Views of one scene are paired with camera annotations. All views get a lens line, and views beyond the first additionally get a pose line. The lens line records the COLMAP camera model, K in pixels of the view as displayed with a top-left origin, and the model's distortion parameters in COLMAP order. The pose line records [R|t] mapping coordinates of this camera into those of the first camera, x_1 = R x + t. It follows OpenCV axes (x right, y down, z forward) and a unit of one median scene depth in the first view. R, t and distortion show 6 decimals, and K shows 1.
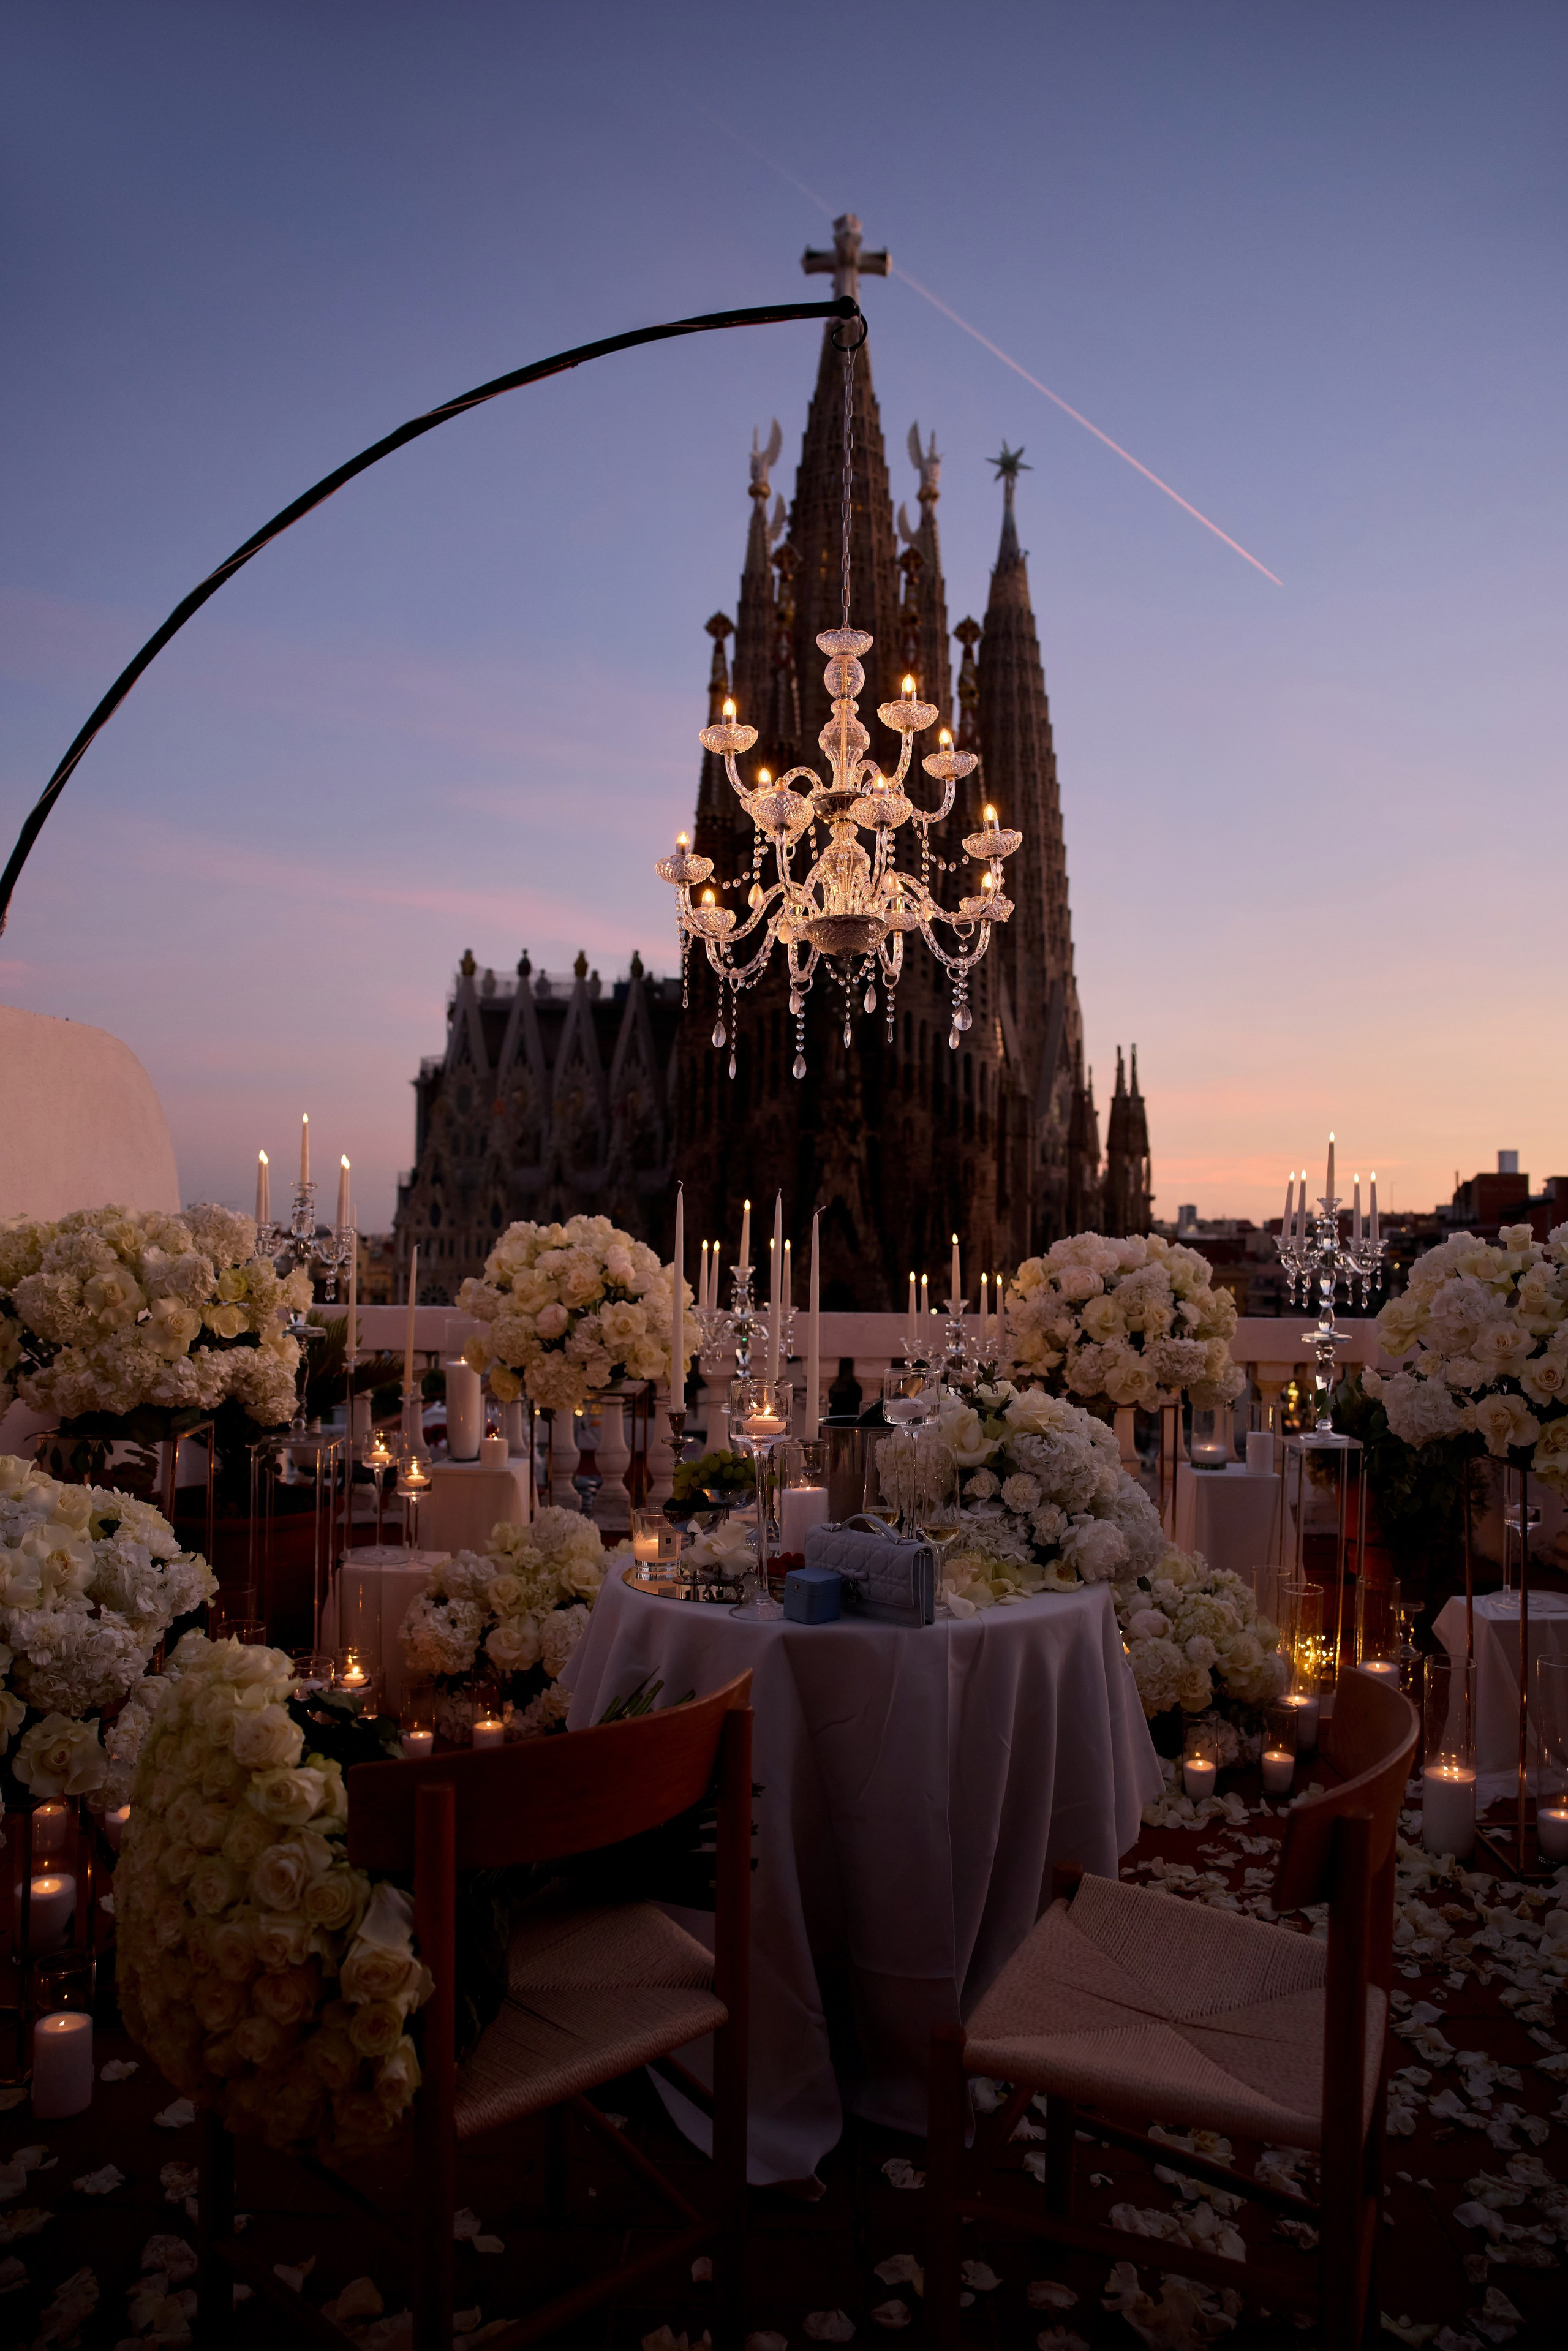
lens RADIAL K [[1629.9, 0, 808.5], [0, 1629.9, 1227.2], [0, 0, 1]] dist [-0.095361, 0.000101]
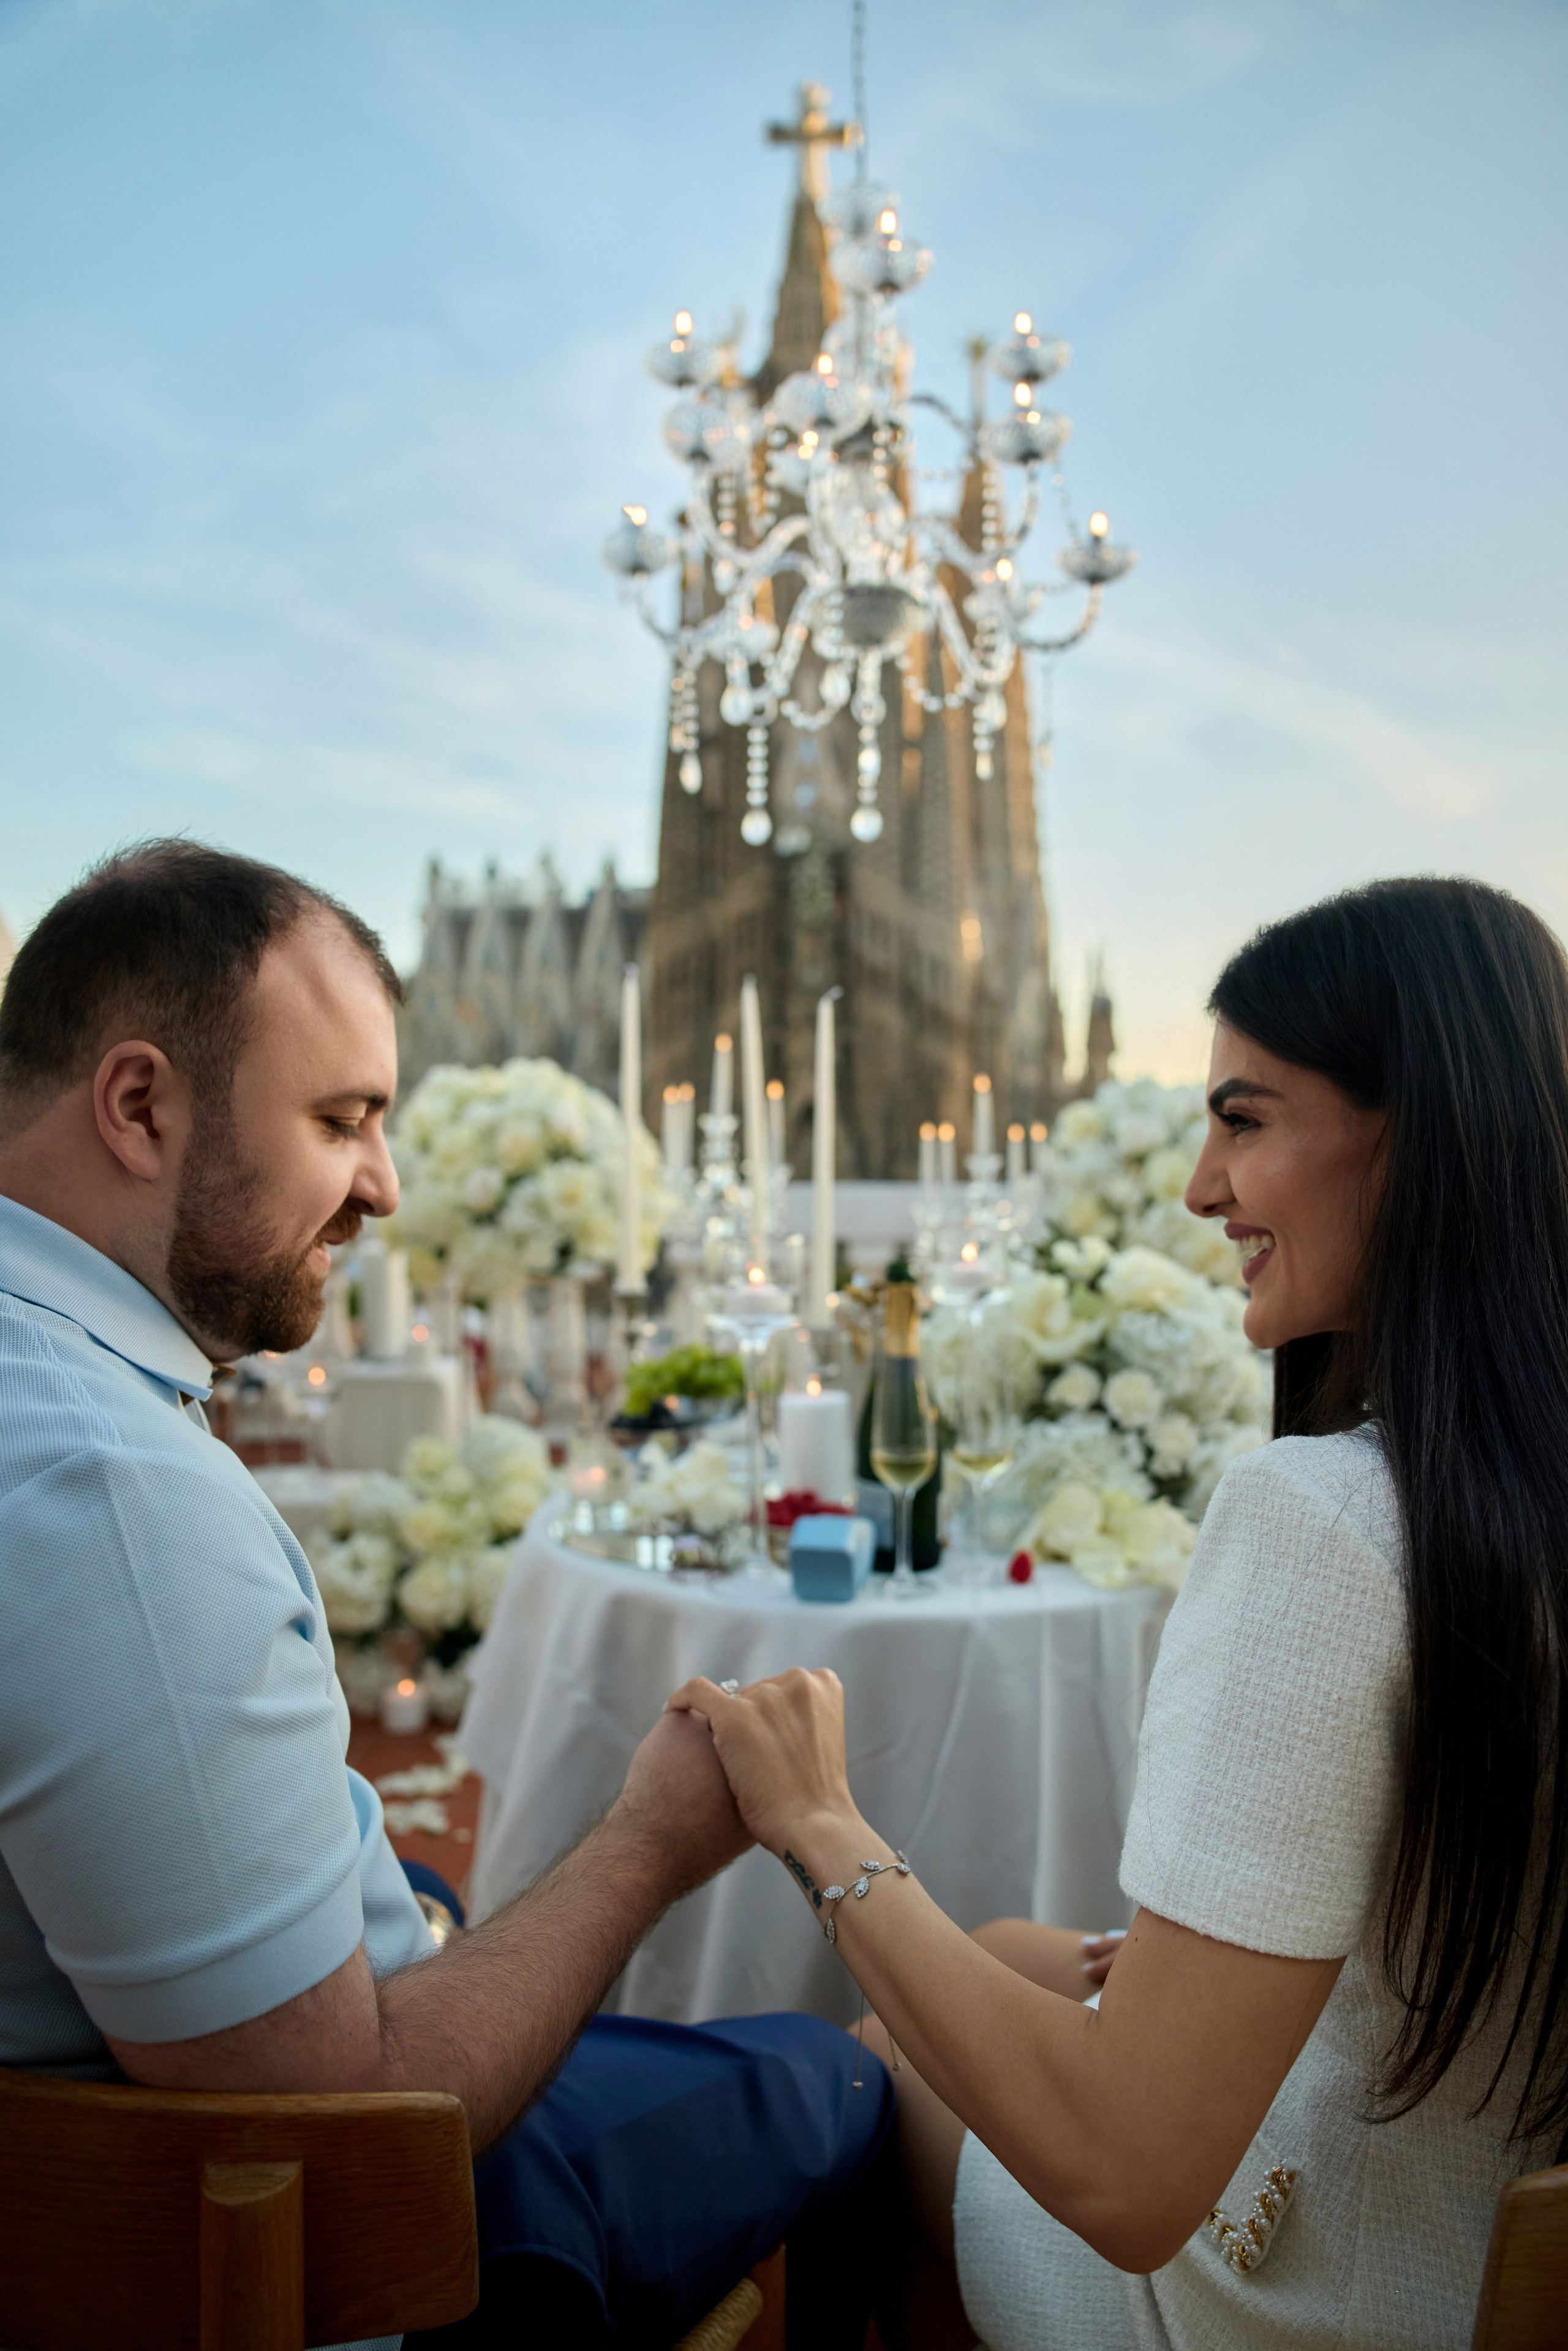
lens RADIAL K [[1562.3, 0, 790.6], [0, 1562.3, 1207.2], [0, 0, 1]] dist [-0.095467, 0.000267]
pose [[0.999919, -0.009265, 0.008673, -0.011788], [0.008880, 0.999015, 0.043470, 0.035326], [-0.009068, -0.043390, 0.999017, 0.232300]]
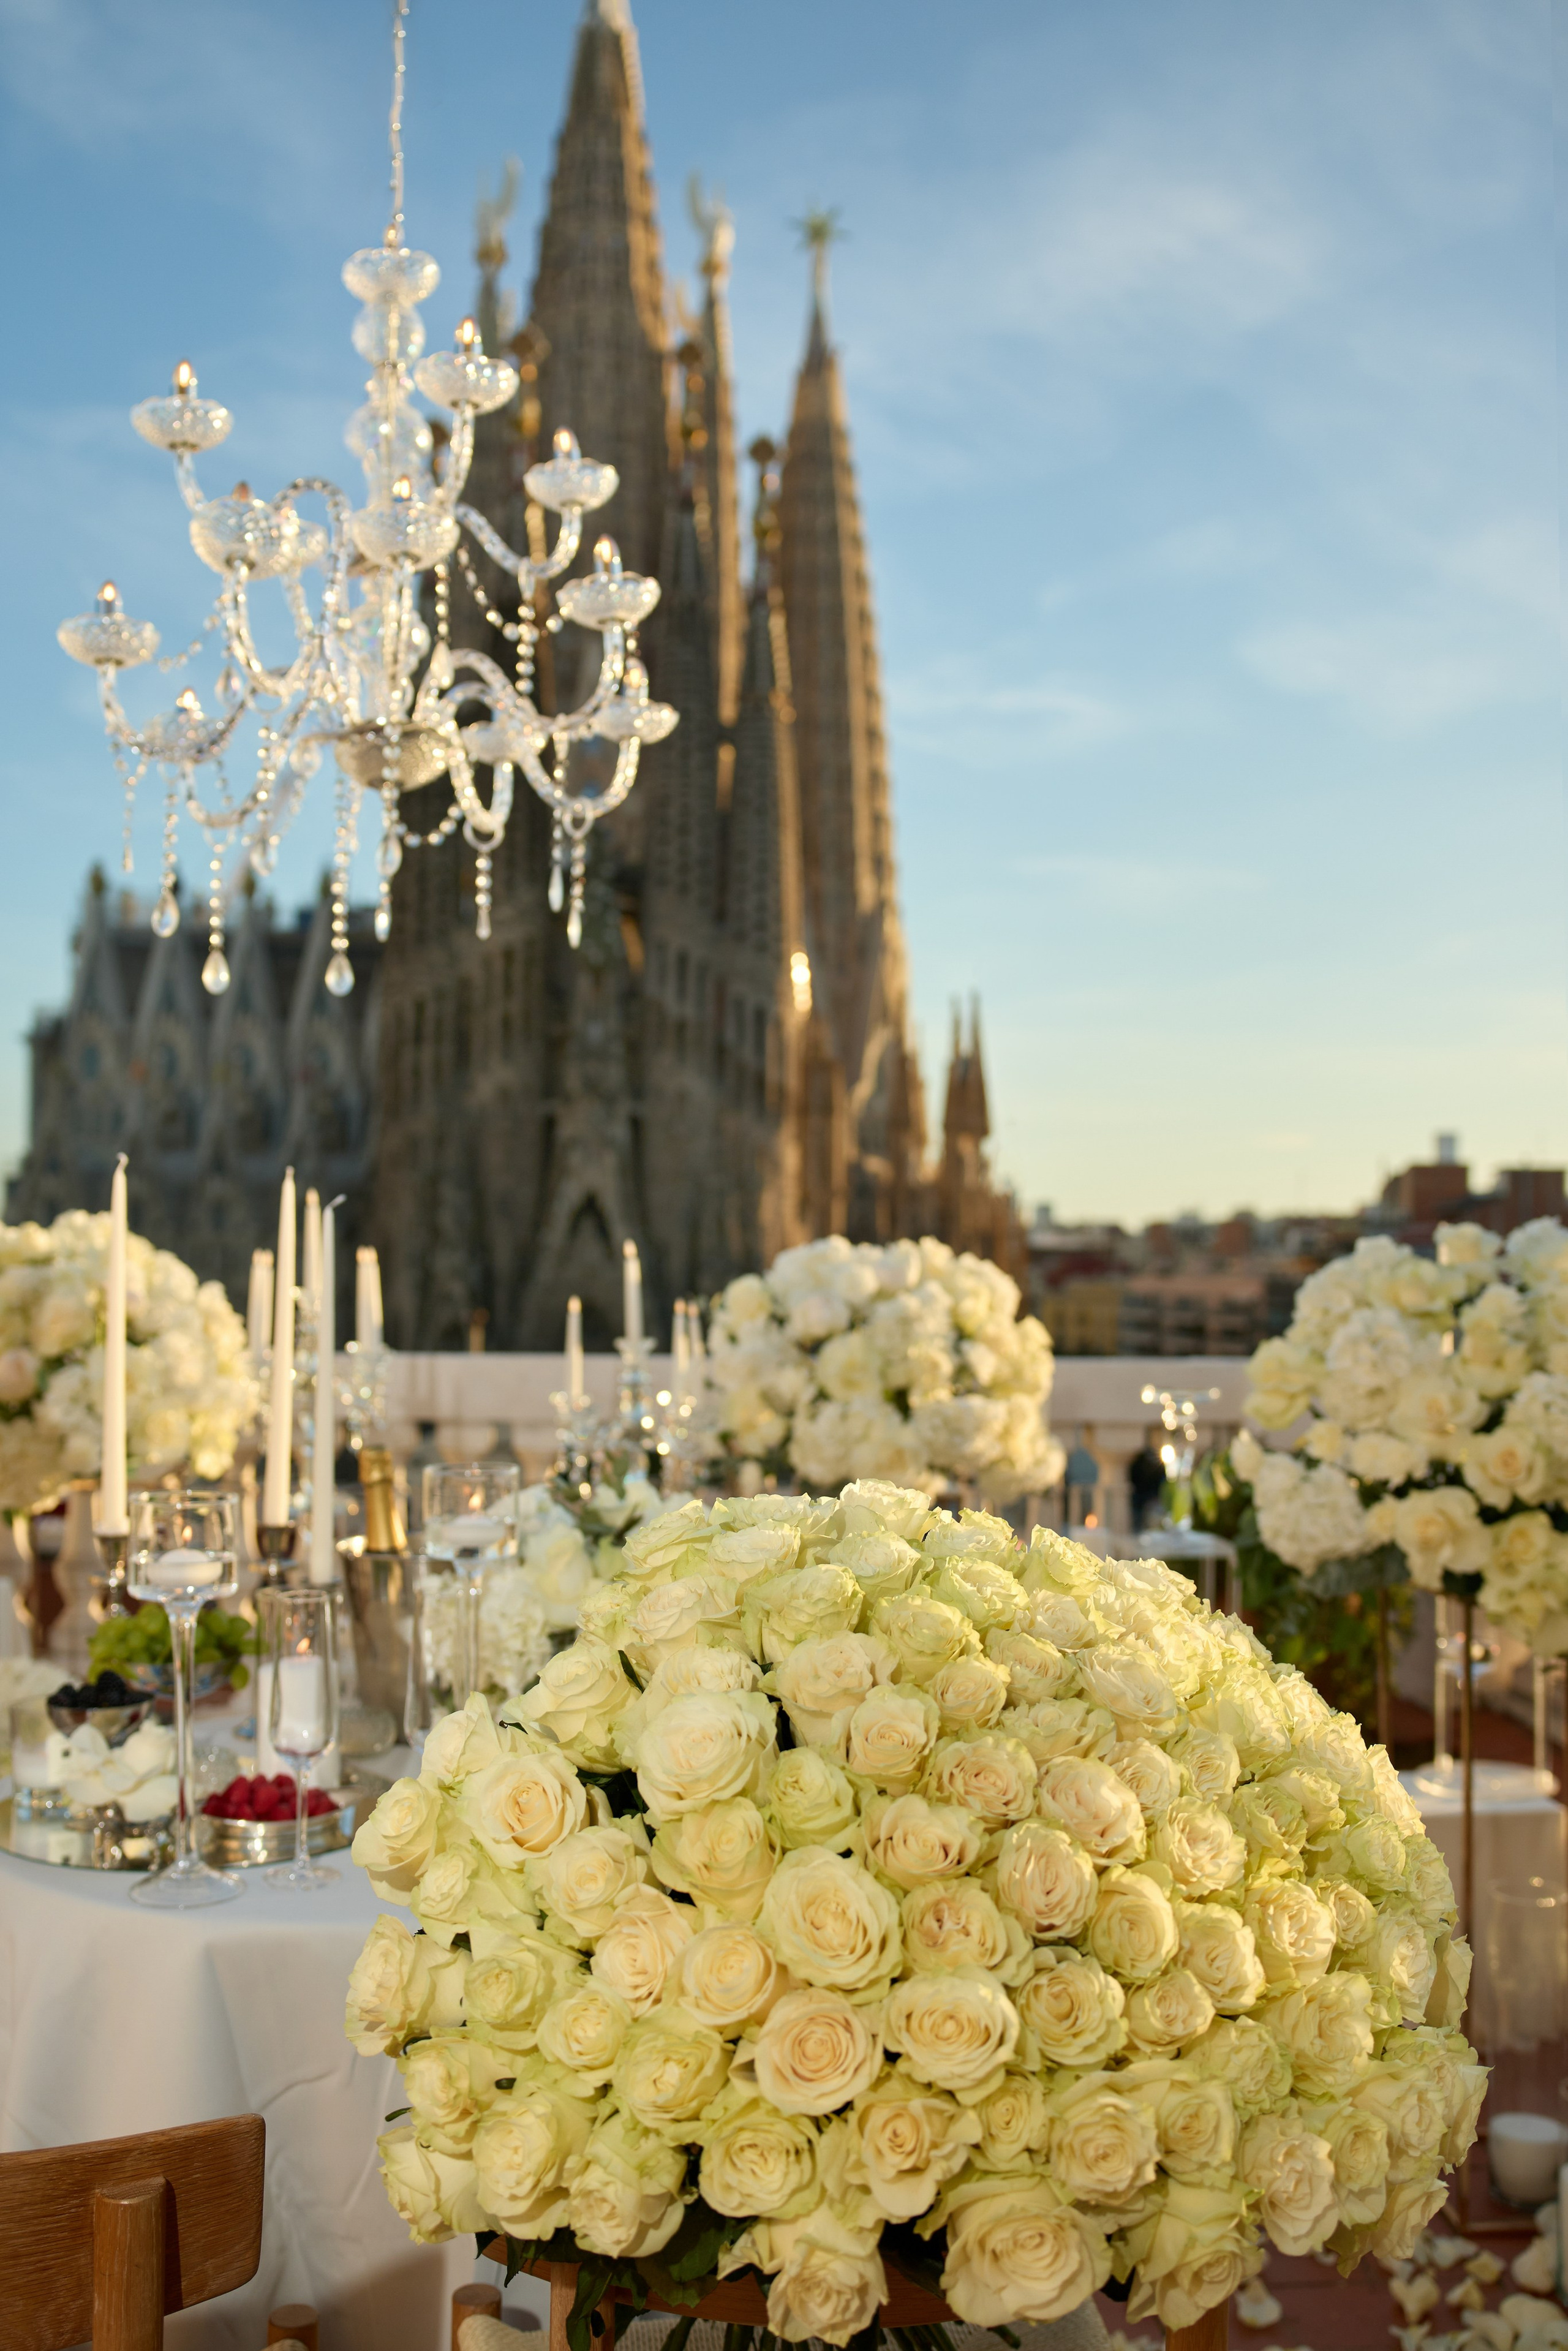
lens RADIAL K [[2067.4, 0, 772.3], [0, 2067.4, 1255.5], [0, 0, 1]] dist [-0.074343, -0.003814]
pose [[0.995559, -0.001212, 0.094135, 0.068958], [0.000105, 0.999931, 0.011756, 0.000389], [-0.094143, -0.011694, 0.995490, 0.156224]]
